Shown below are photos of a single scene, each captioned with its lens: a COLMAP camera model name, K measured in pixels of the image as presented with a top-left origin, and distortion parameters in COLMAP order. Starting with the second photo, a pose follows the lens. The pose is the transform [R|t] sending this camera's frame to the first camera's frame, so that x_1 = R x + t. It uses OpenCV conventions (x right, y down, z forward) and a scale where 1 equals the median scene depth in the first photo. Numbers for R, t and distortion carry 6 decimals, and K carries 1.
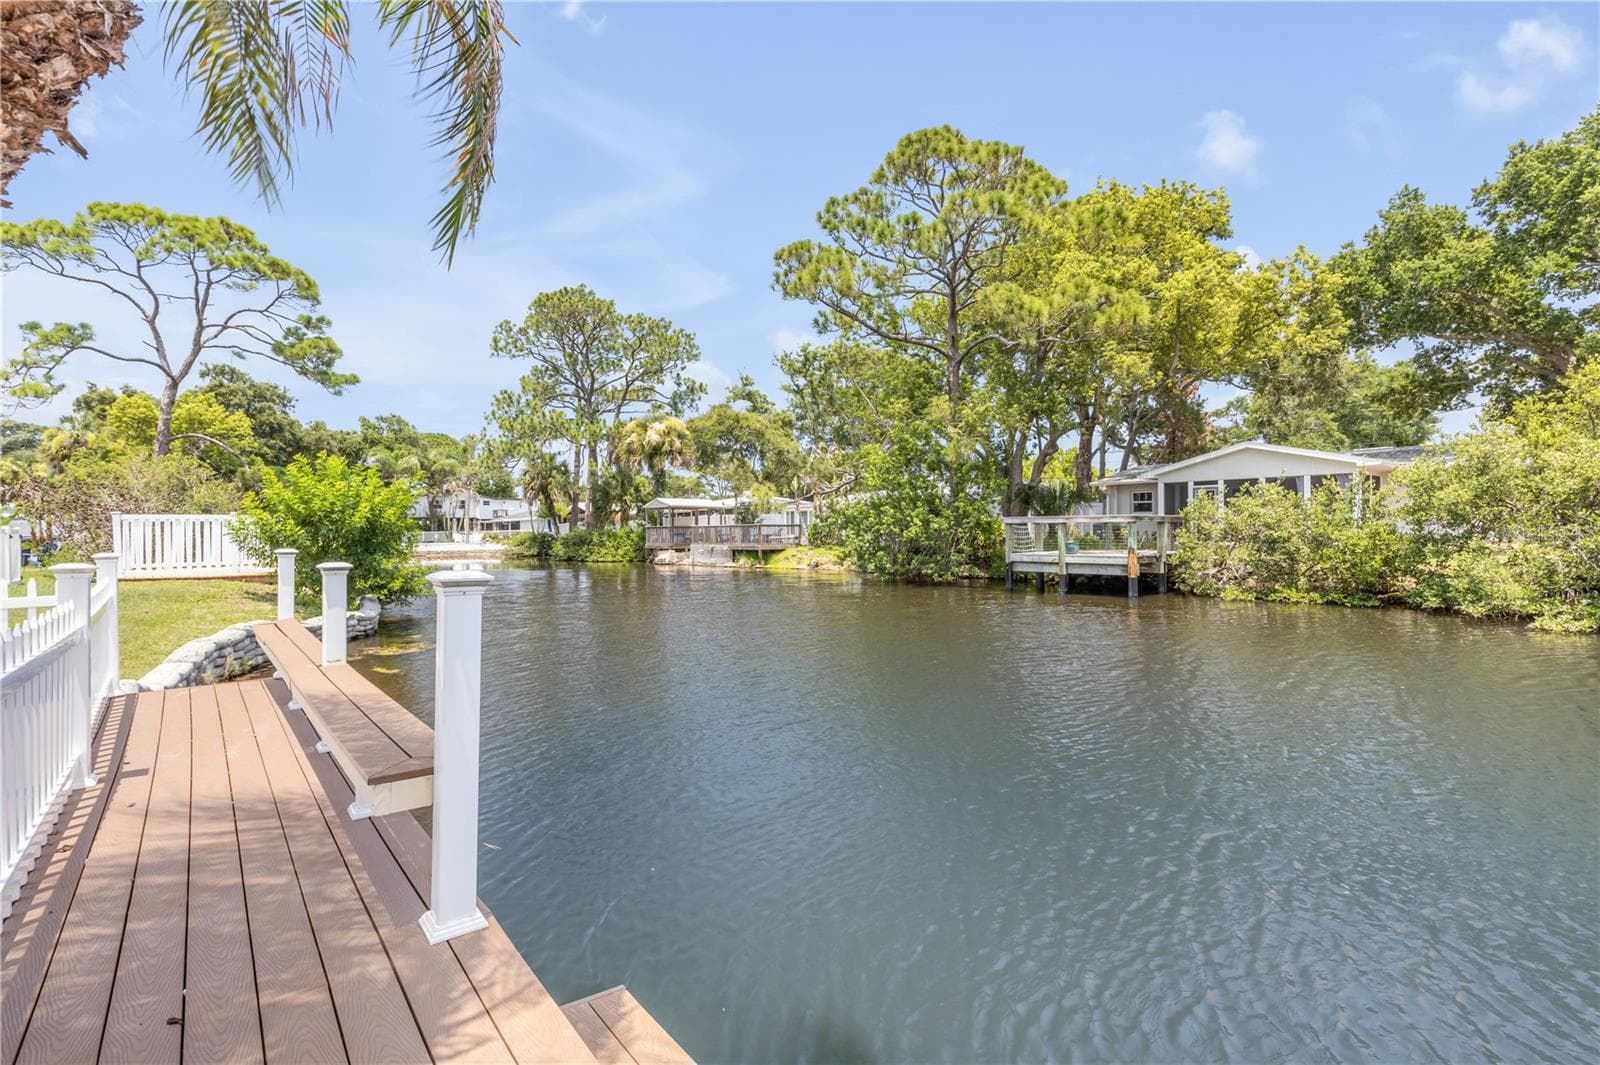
lens RADIAL K [[726.2, 0, 802.6], [0, 726.2, 547.9], [0, 0, 1]] dist [0.009559, -0.004633]
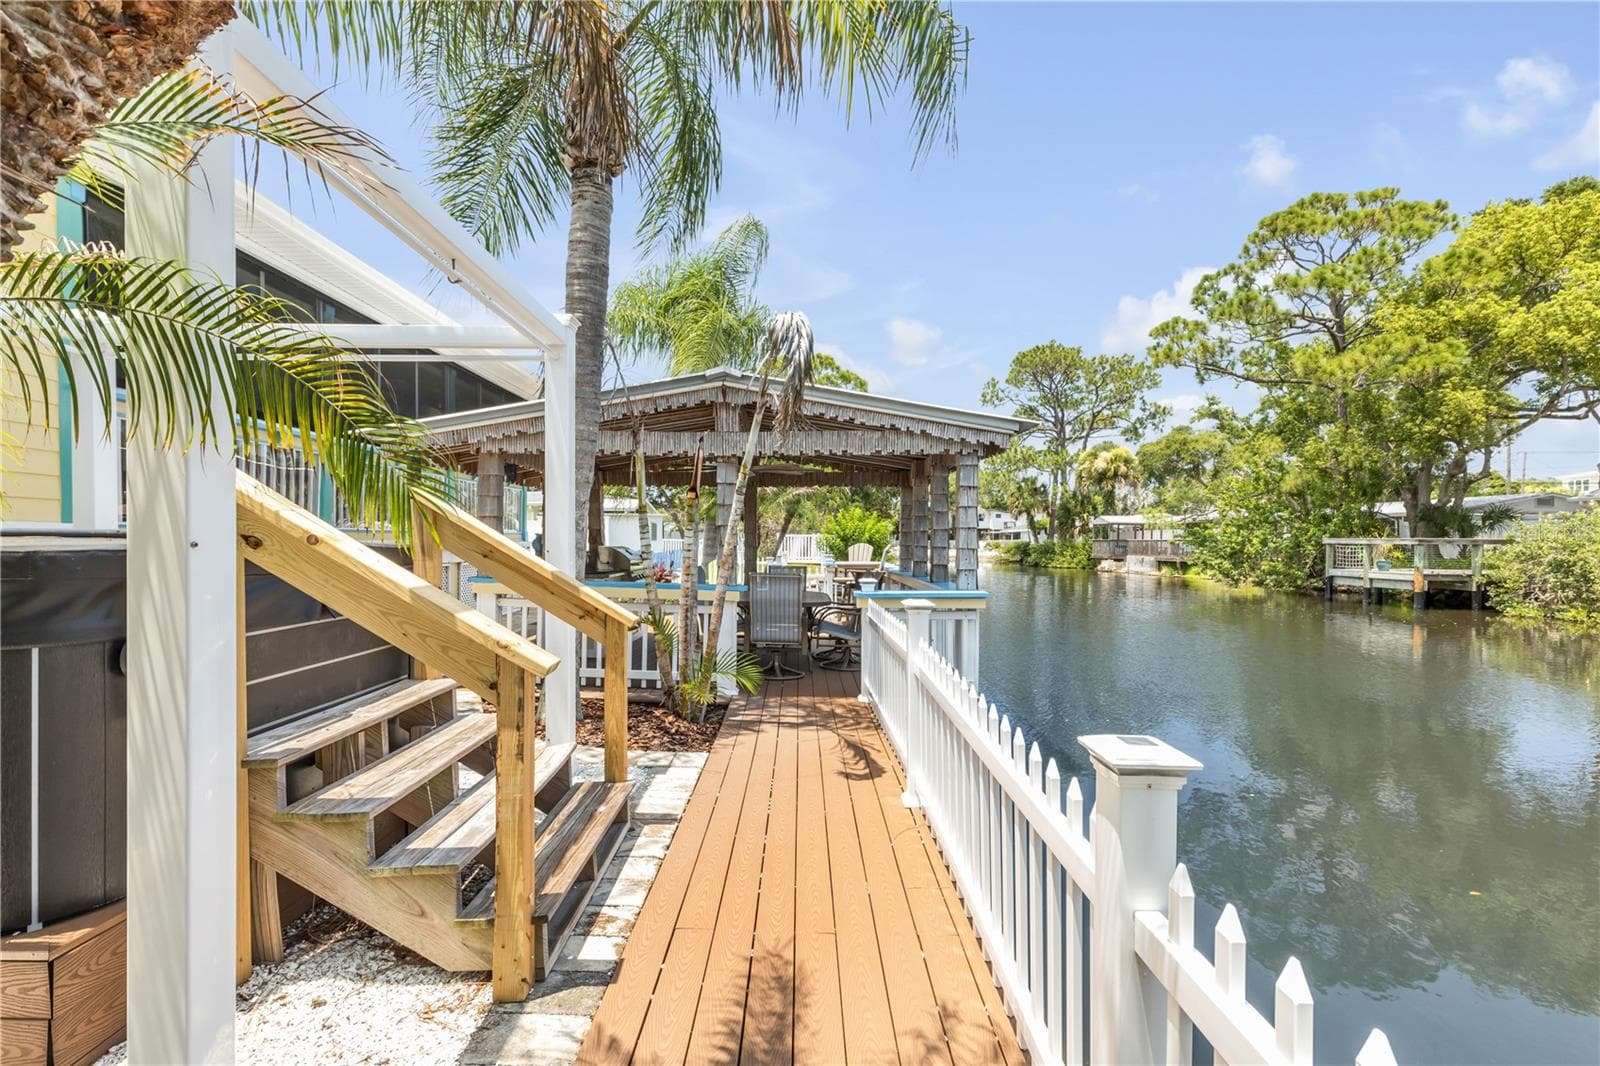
lens RADIAL K [[726.2, 0, 802.6], [0, 726.2, 548.4], [0, 0, 1]] dist [0.009559, -0.004633]
pose [[0.764631, 0.019999, -0.644158, 0.281220], [-0.027214, 0.999629, -0.001268, -0.000383], [0.643894, 0.018500, 0.764891, -0.325724]]
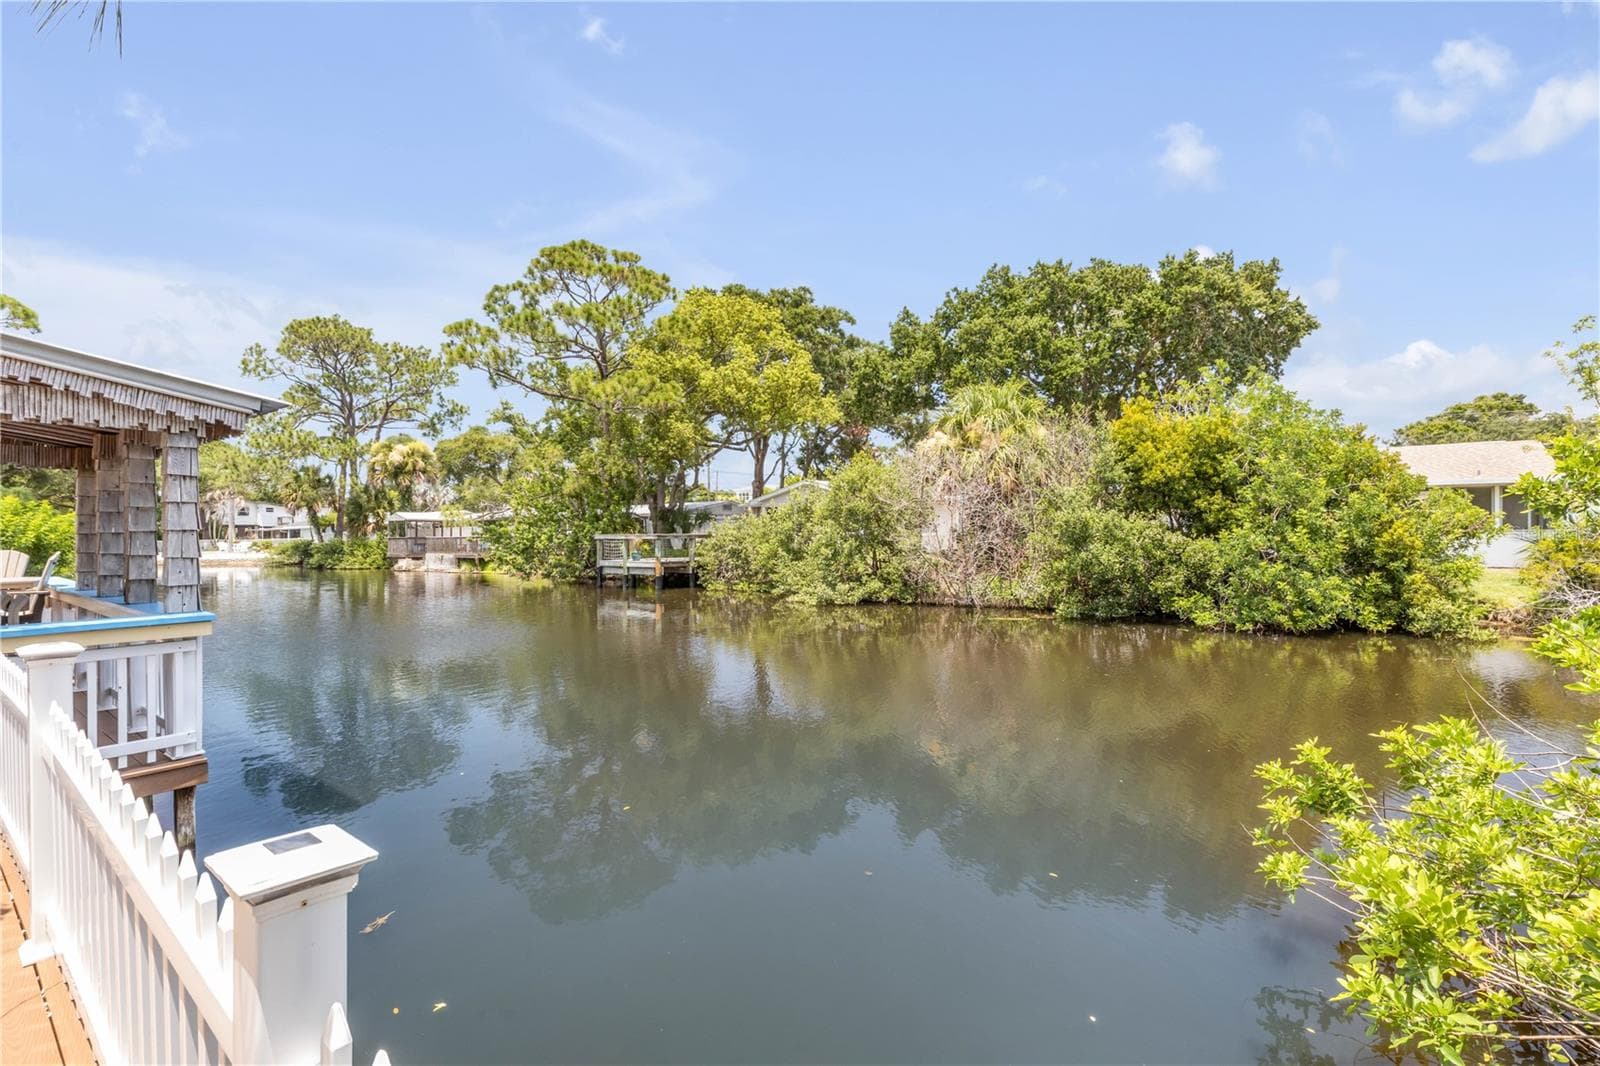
lens RADIAL K [[730.2, 0, 795.0], [0, 730.2, 533.9], [0, 0, 1]] dist [0.003811, -0.000331]
pose [[0.983004, 0.002045, 0.183575, 0.283592], [0.003170, 0.999600, -0.028107, -0.001670], [-0.183559, 0.028211, 0.982604, -0.319026]]
